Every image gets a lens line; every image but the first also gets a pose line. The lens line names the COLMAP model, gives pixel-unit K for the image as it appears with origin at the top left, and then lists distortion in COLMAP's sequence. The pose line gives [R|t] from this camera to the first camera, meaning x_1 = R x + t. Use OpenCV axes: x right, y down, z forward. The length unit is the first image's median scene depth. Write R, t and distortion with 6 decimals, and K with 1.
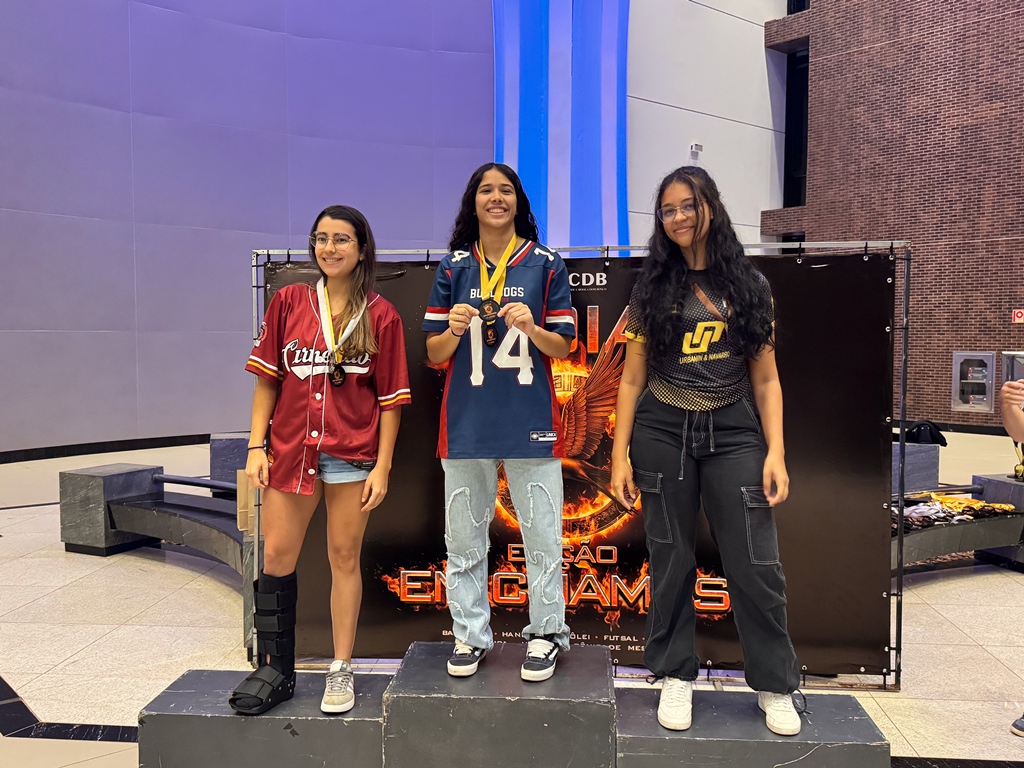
lens RADIAL K [[947.8, 0, 511.5], [0, 947.8, 388.1], [0, 0, 1]] dist [0.121925, -0.240267]
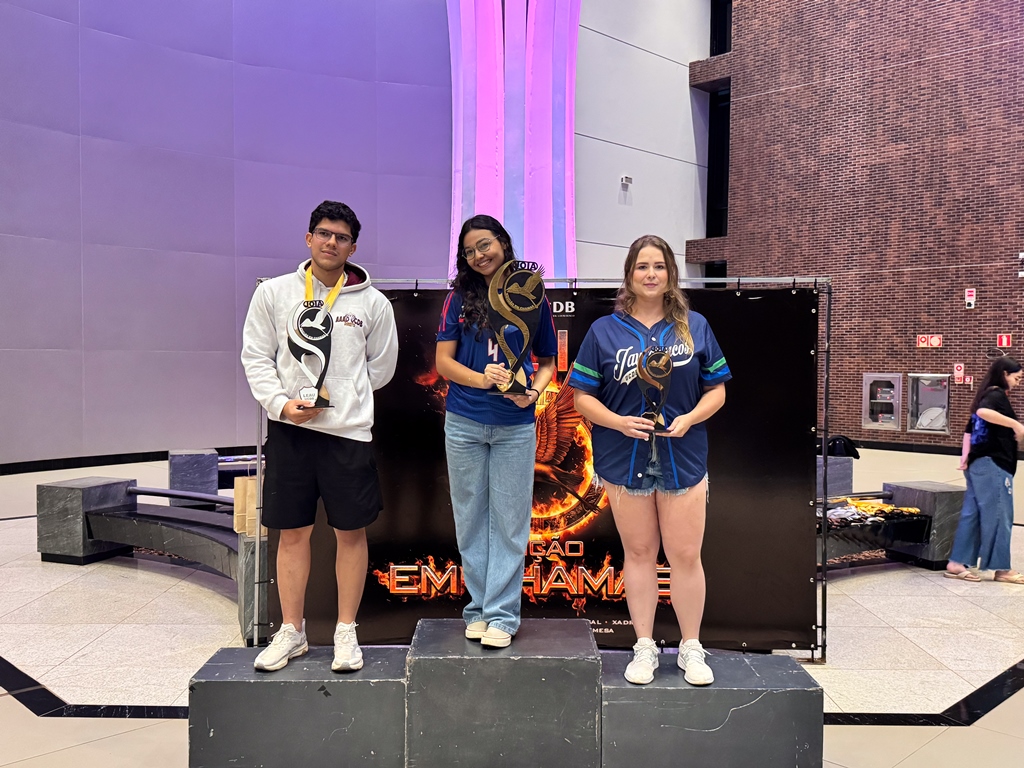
lens RADIAL K [[947.9, 0, 511.0], [0, 947.9, 386.4], [0, 0, 1]] dist [0.130308, -0.271053]
pose [[0.996813, 0.002769, 0.079721, -0.065118], [-0.000874, 0.999716, -0.023803, 0.008108], [-0.079764, 0.023658, 0.996533, -0.129099]]
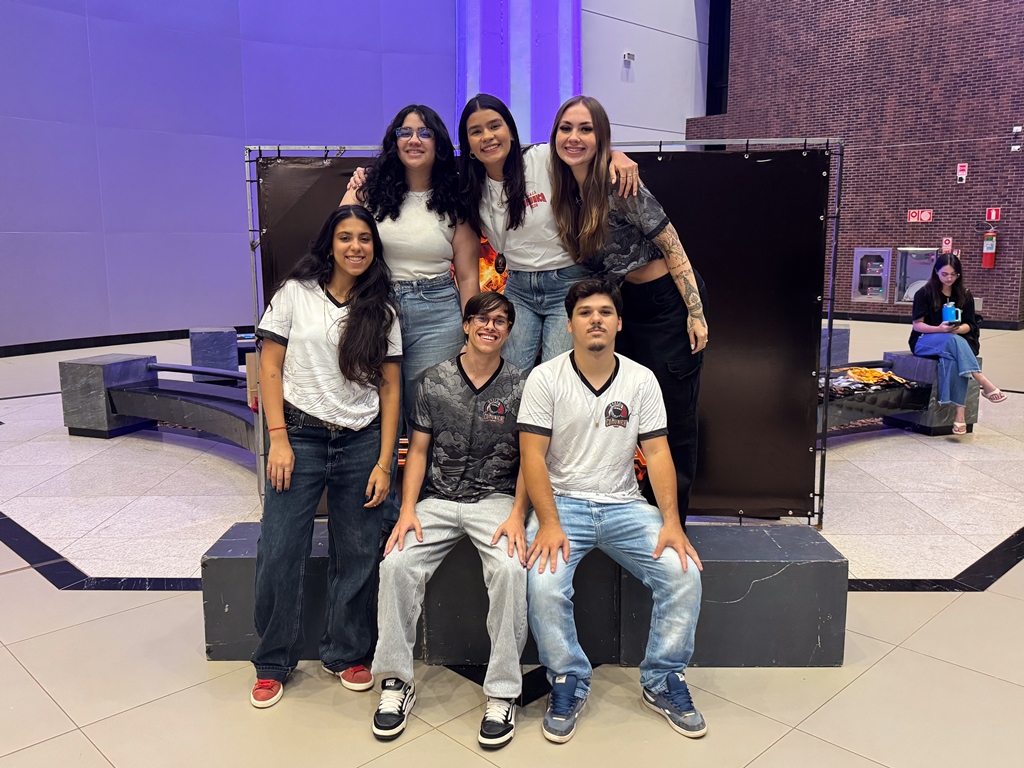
lens RADIAL K [[882.0, 0, 510.8], [0, 882.0, 385.9], [0, 0, 1]] dist [0.026776, -0.044678]
pose [[0.997063, -0.017524, 0.074555, -0.066850], [0.009316, 0.993993, 0.109050, 0.017293], [-0.076018, -0.108035, 0.991236, -0.026302]]
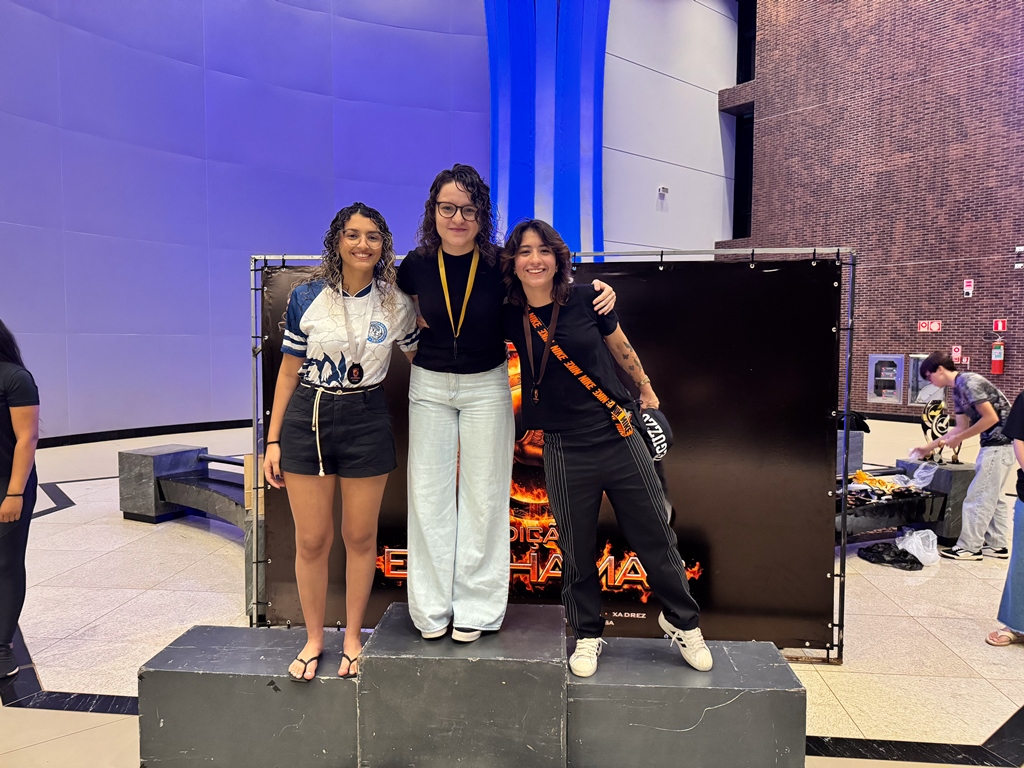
lens RADIAL K [[727.4, 0, 514.3], [0, 727.4, 386.8], [0, 0, 1]] dist [0.052100, -0.069195]
pose [[0.999927, 0.004696, -0.011110, 0.040727], [-0.004627, 0.999970, 0.006207, -0.000701], [0.011139, -0.006155, 0.999919, 0.163927]]
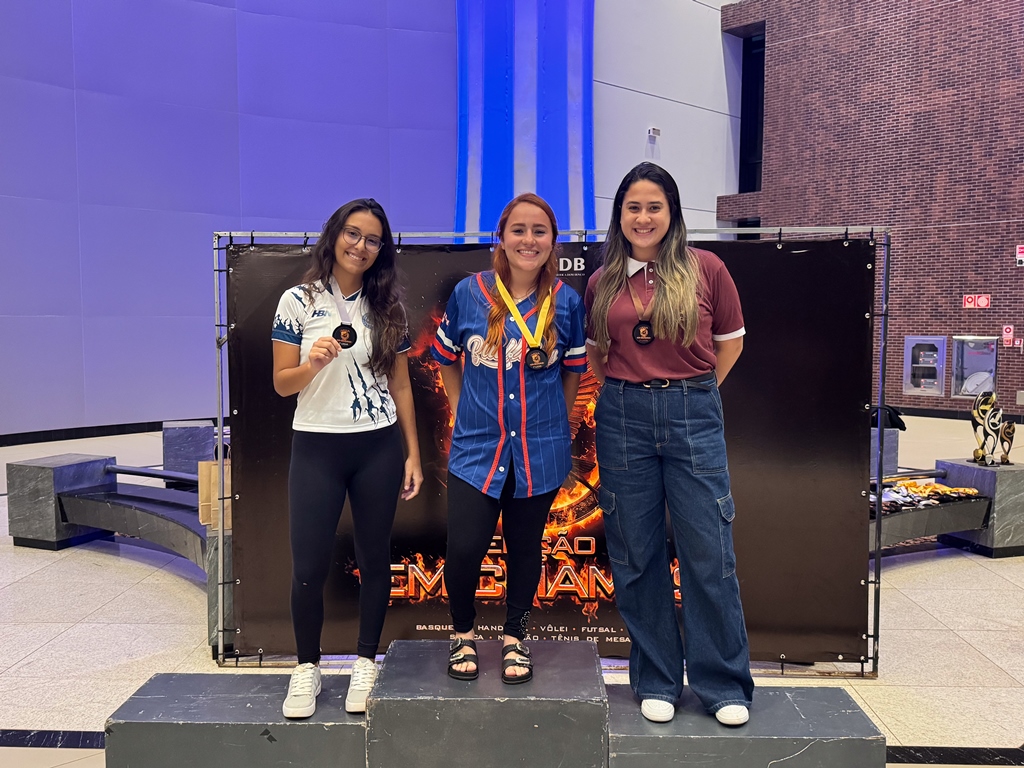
lens RADIAL K [[947.4, 0, 513.2], [0, 947.4, 391.4], [0, 0, 1]] dist [0.124218, -0.246723]
pose [[0.998639, -0.003662, 0.052031, -0.023391], [0.002636, 0.999801, 0.019789, -0.003504], [-0.052094, -0.019625, 0.998449, 0.027295]]
